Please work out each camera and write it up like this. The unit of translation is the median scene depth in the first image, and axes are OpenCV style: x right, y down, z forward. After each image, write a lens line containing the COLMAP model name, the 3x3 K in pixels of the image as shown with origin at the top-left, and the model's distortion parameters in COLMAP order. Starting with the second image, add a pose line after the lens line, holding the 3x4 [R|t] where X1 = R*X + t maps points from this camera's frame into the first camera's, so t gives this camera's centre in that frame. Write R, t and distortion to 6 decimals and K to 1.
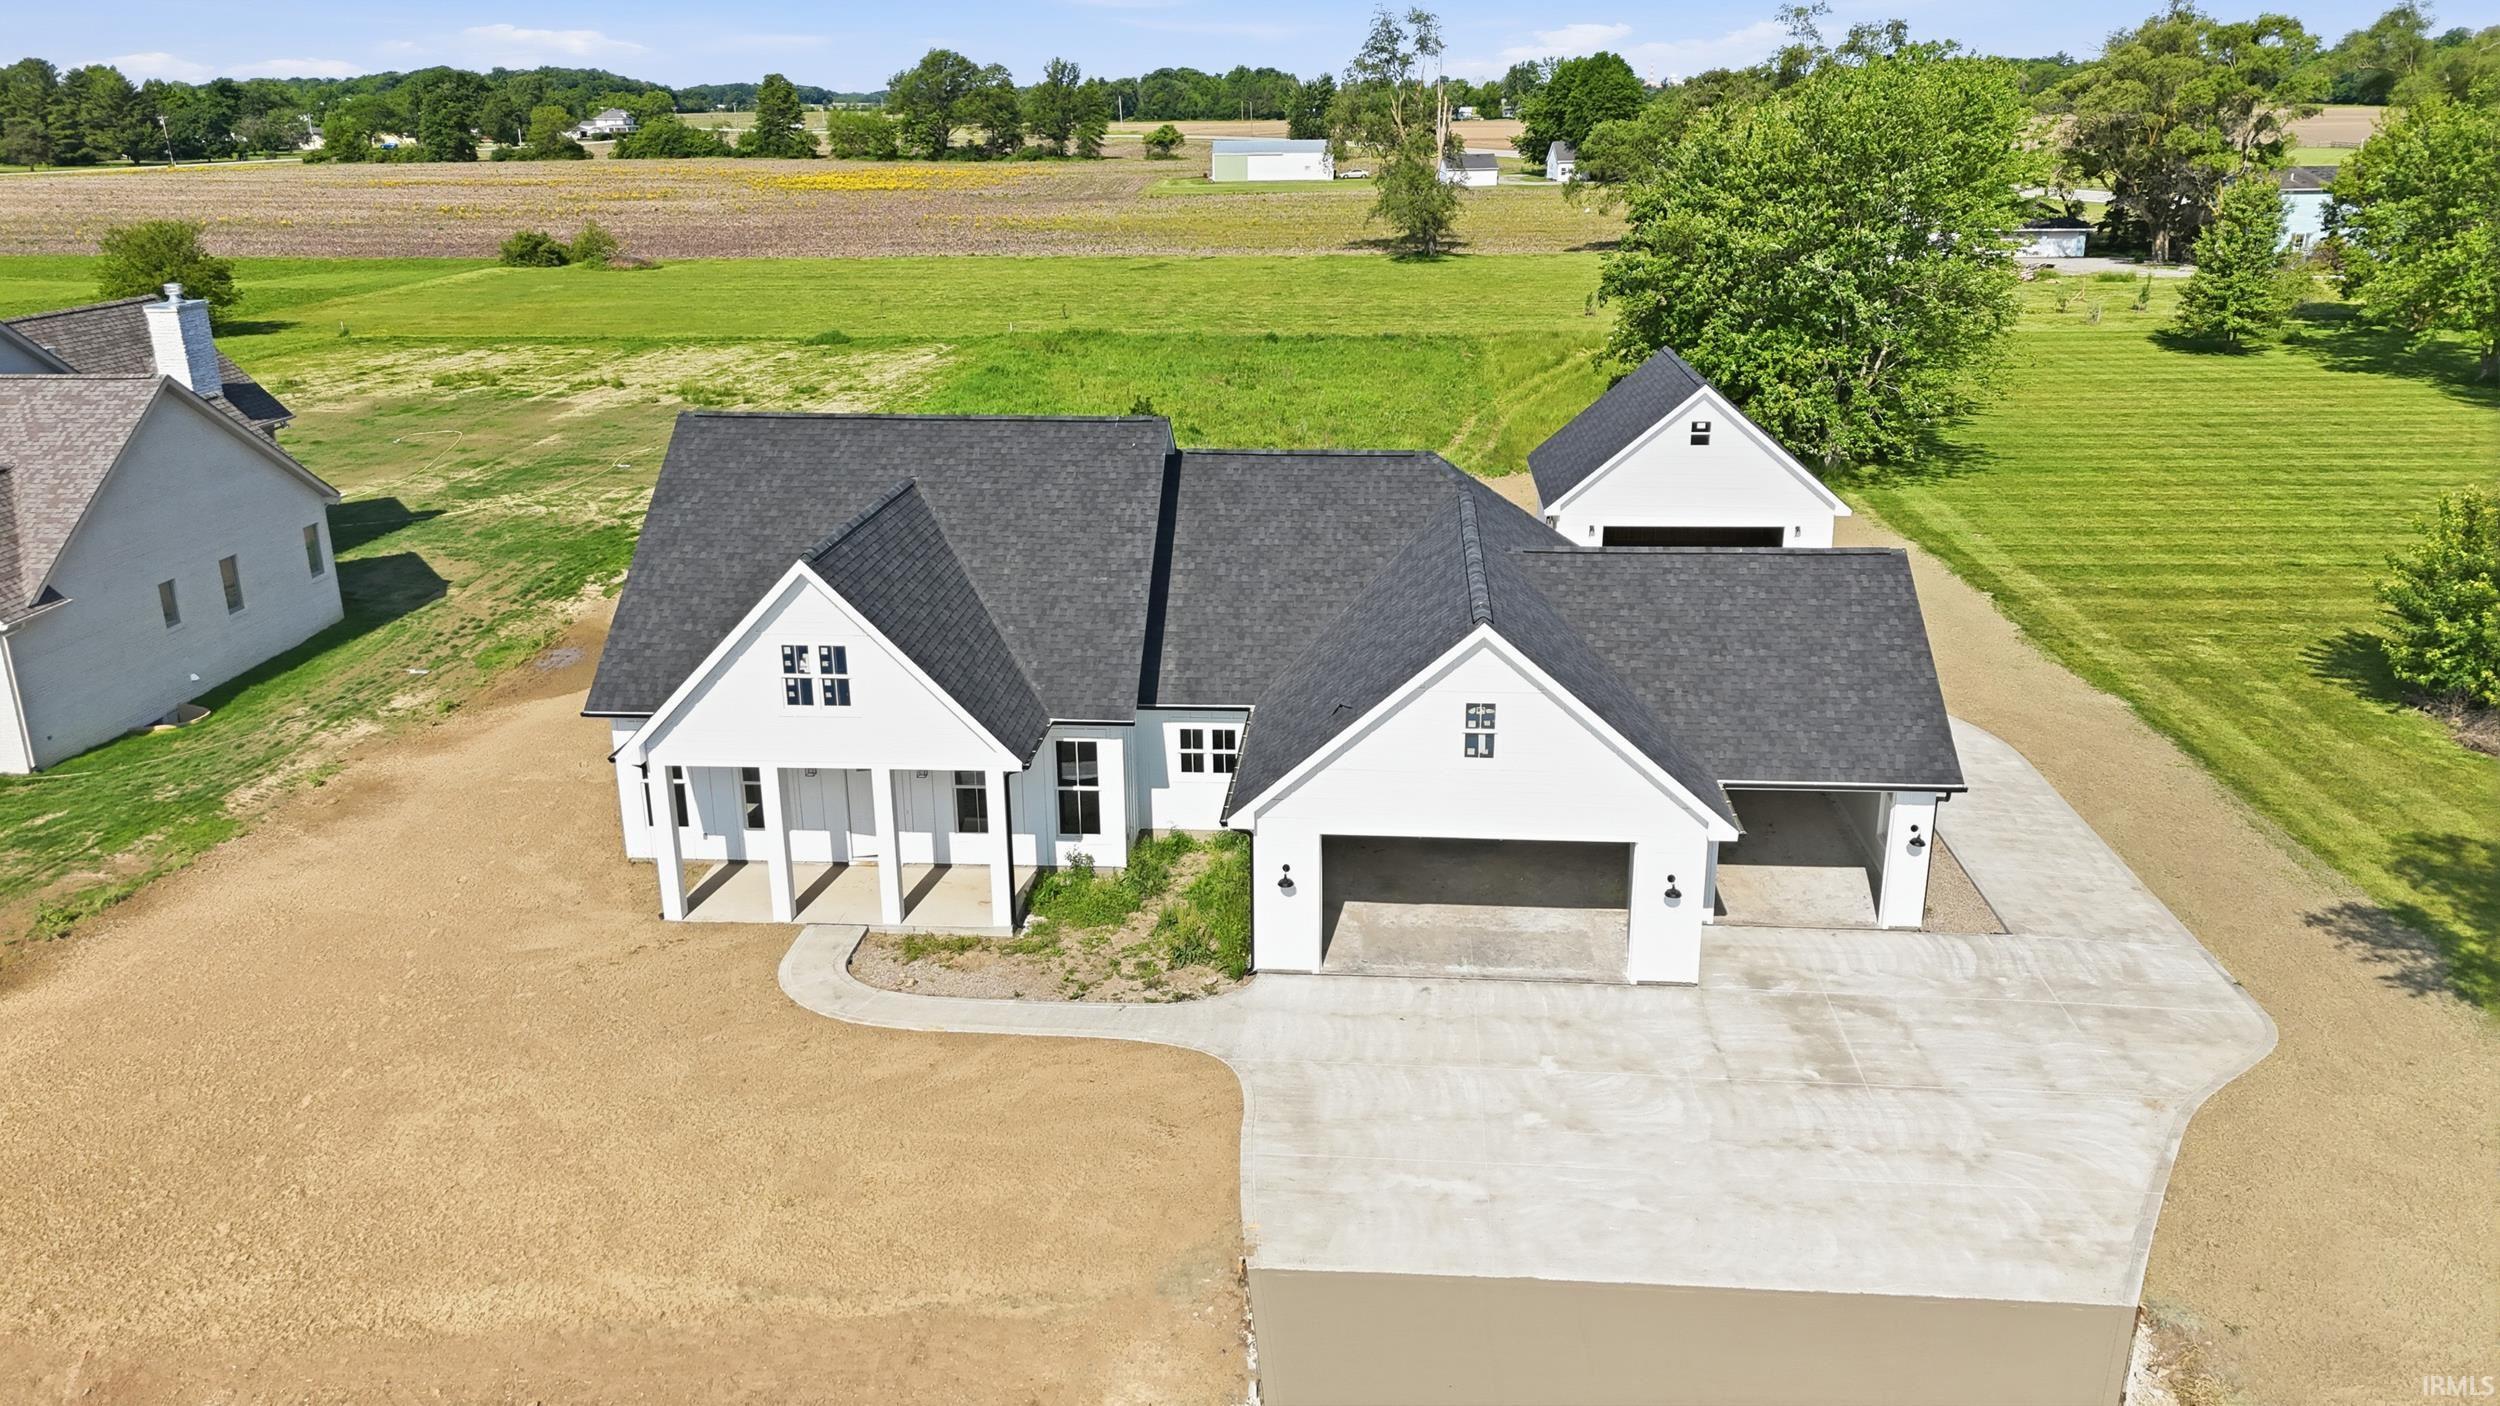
lens RADIAL K [[1843.0, 0, 1262.9], [0, 1843.0, 704.6], [0, 0, 1]] dist [0.063958, -0.051589]
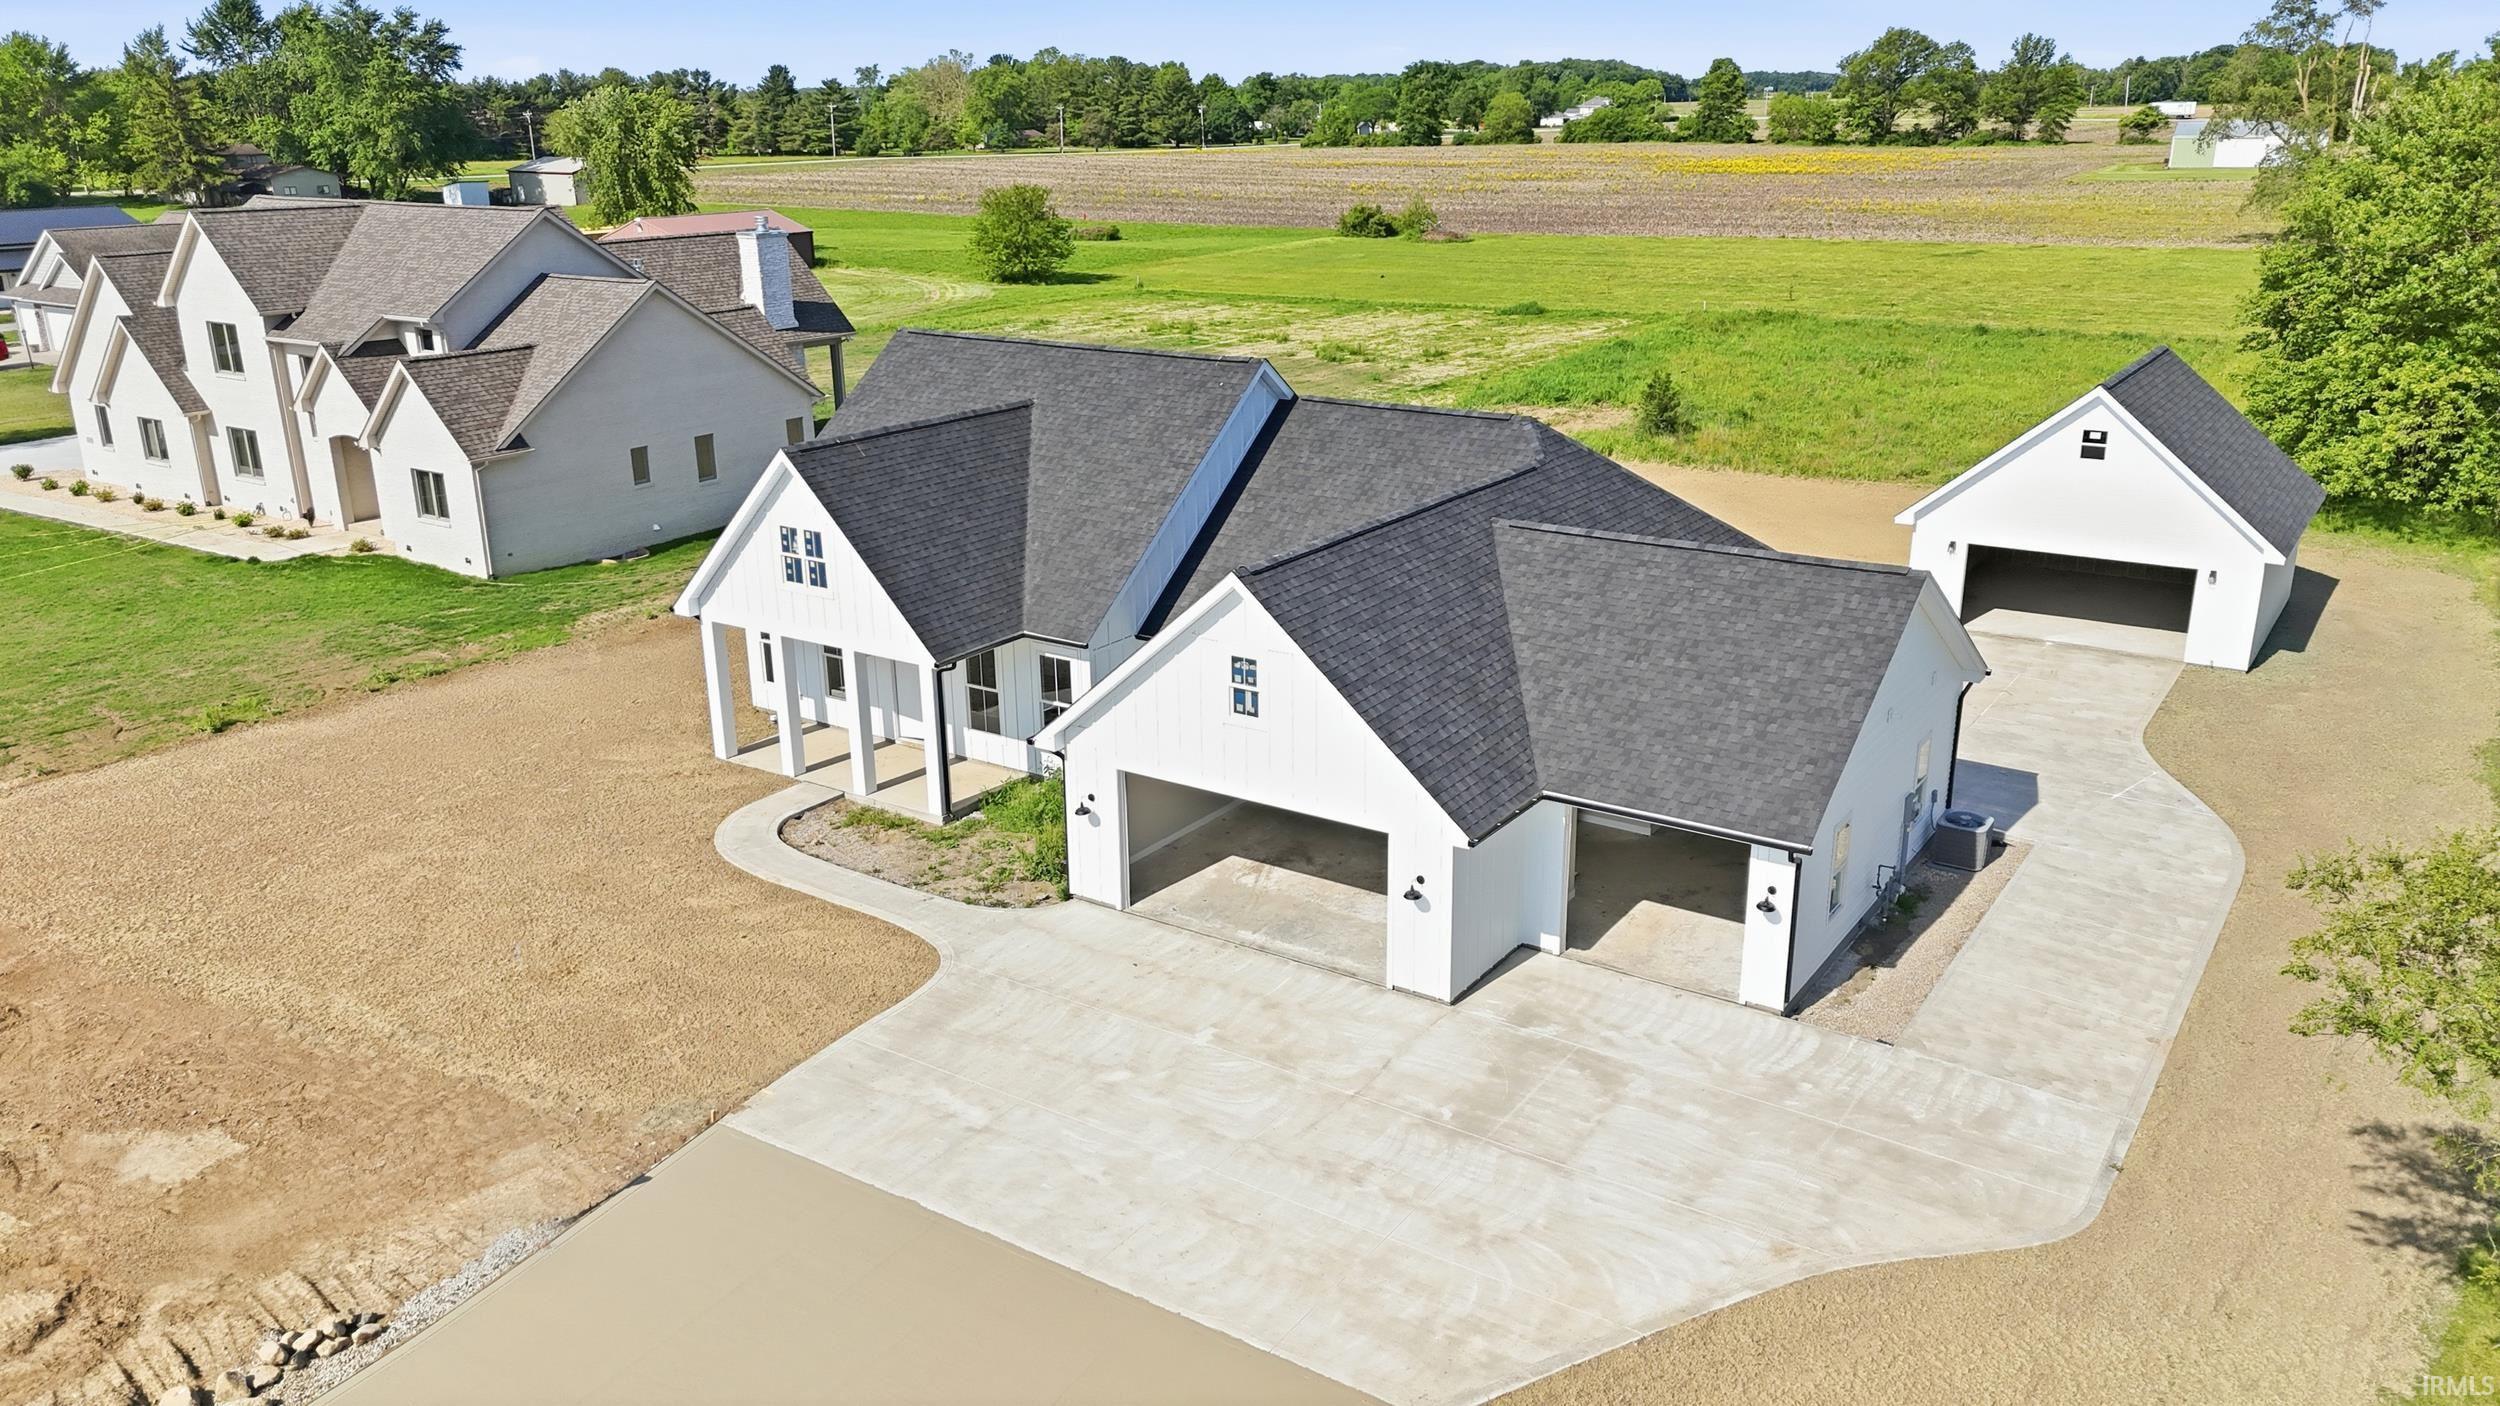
lens RADIAL K [[1843.0, 0, 1262.9], [0, 1843.0, 704.6], [0, 0, 1]] dist [0.063958, -0.051589]
pose [[0.871545, 0.153914, -0.465531, 0.376589], [-0.151390, 0.987535, 0.043075, -0.012650], [0.466358, 0.032935, 0.883983, 0.105381]]
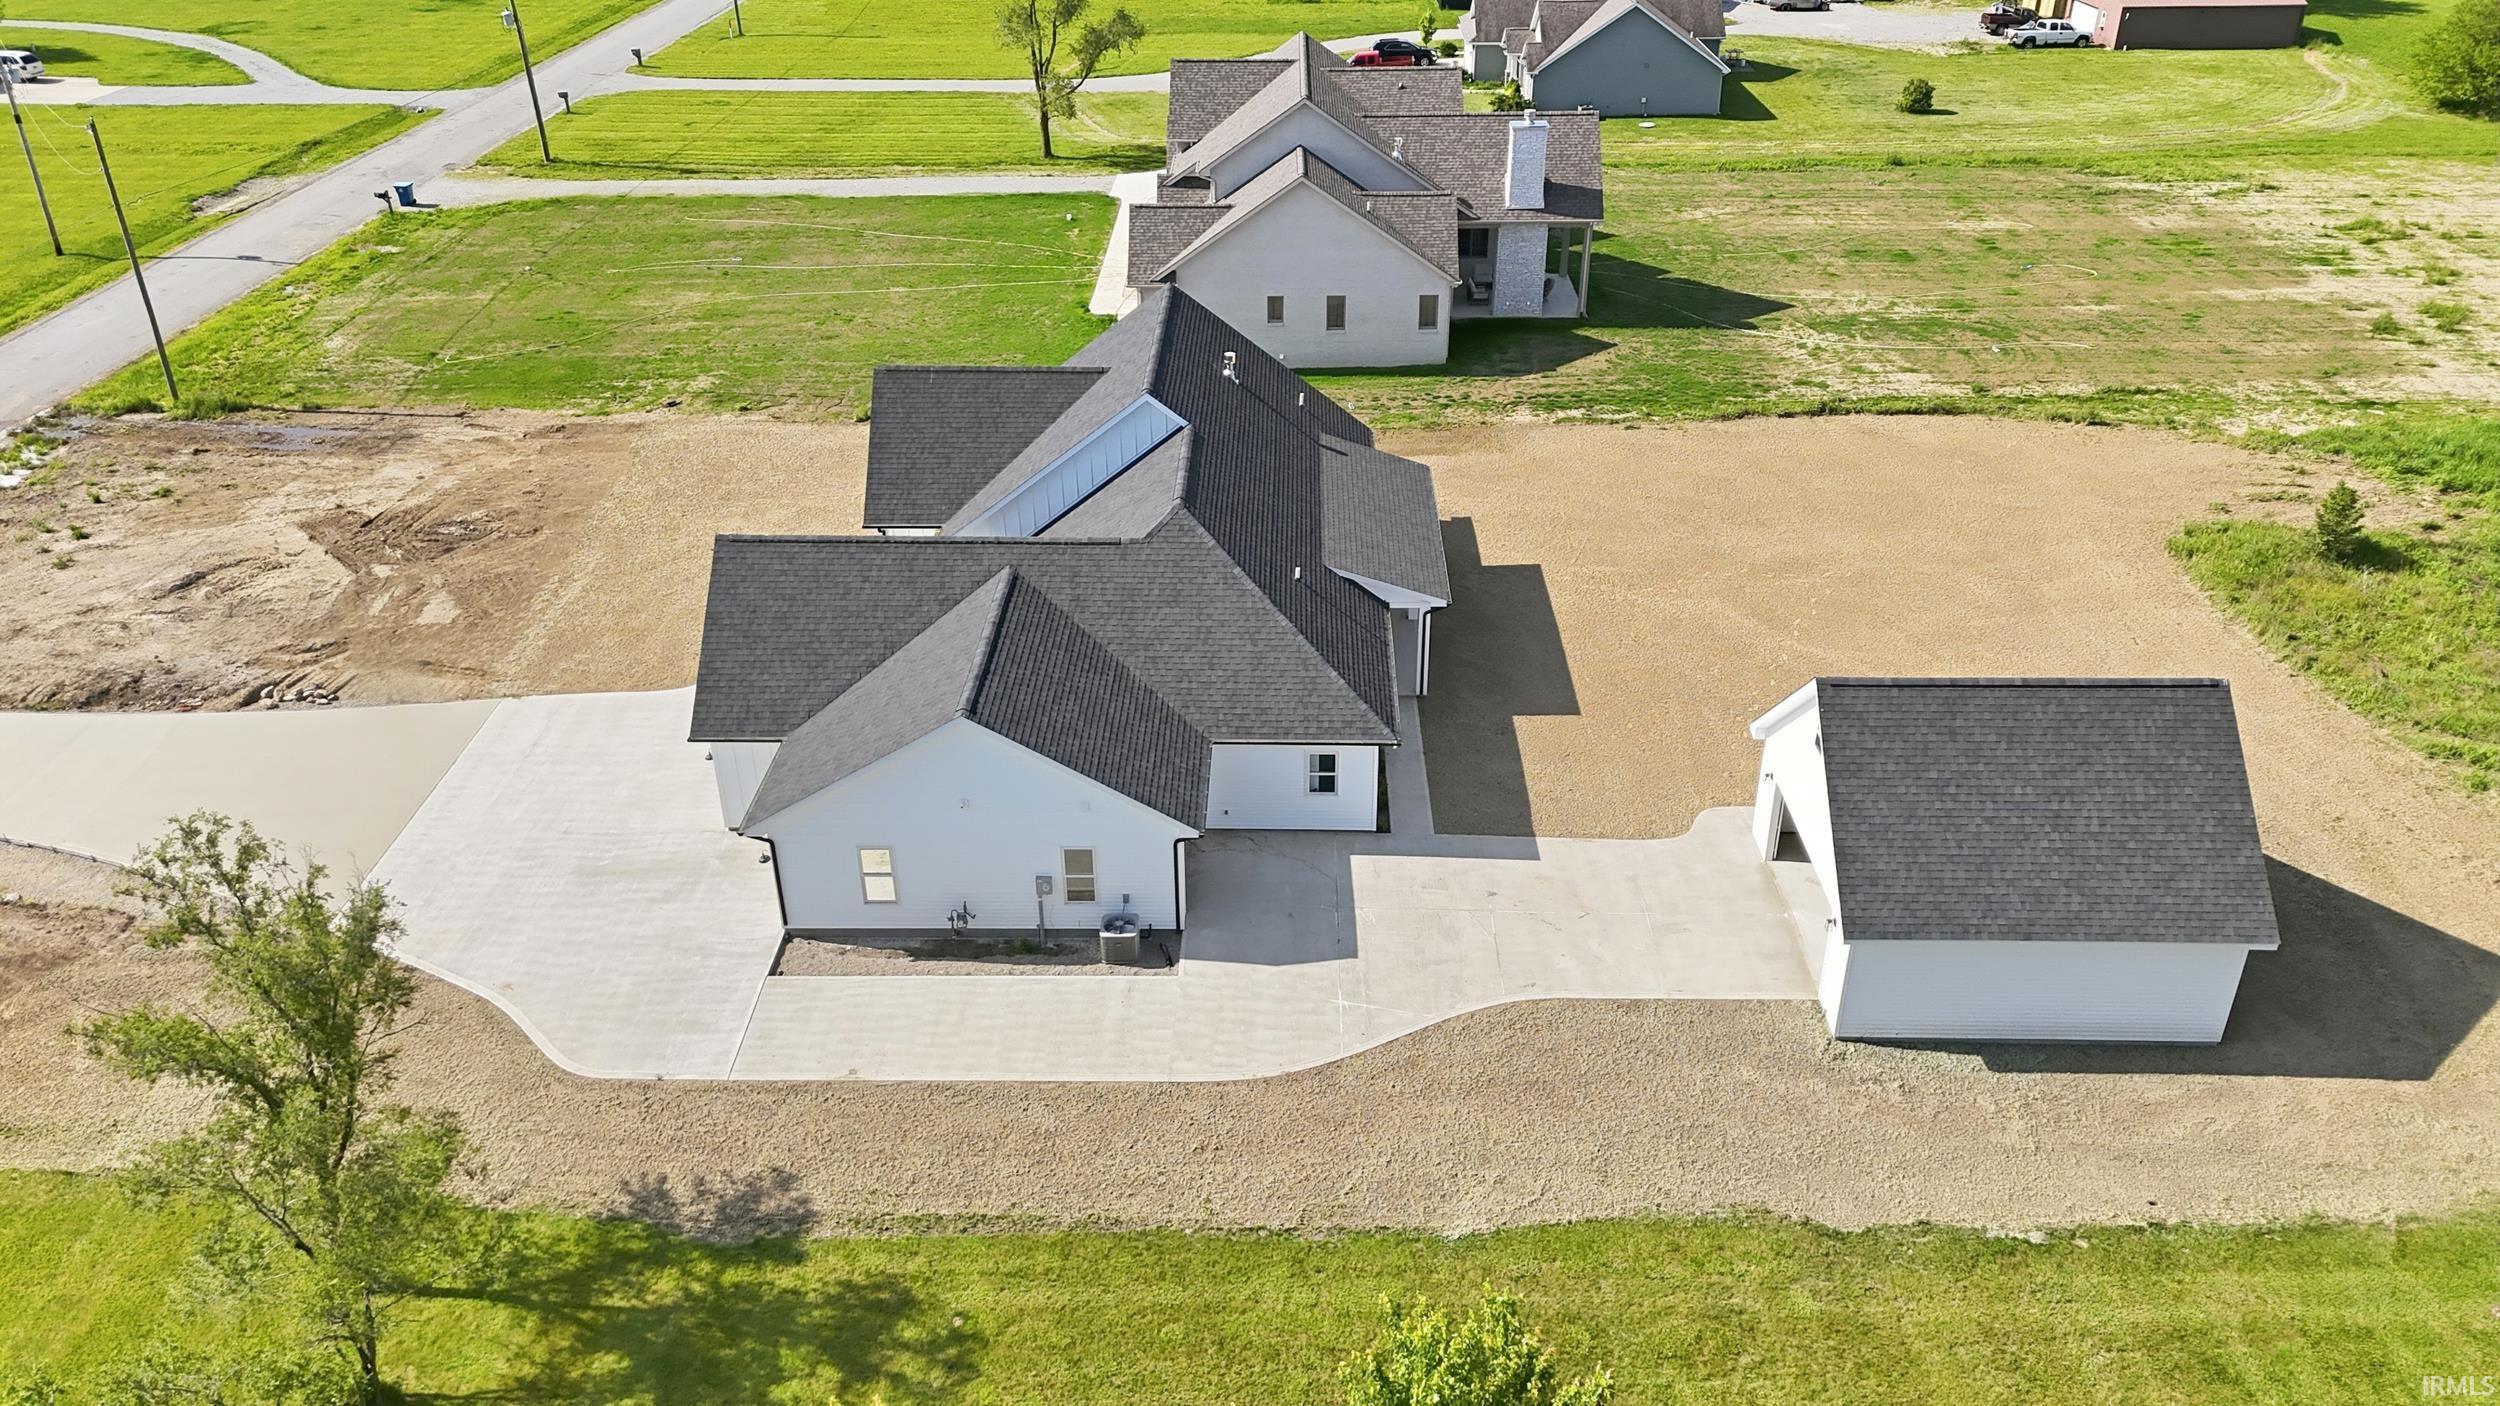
lens RADIAL K [[1825.1, 0, 1245.7], [0, 1825.1, 730.6], [0, 0, 1]] dist [0.056785, -0.041906]
pose [[0.046236, 0.504054, -0.862434, 1.019032], [-0.298868, 0.830790, 0.469537, -0.502272], [0.953174, 0.236045, 0.189058, 0.752681]]
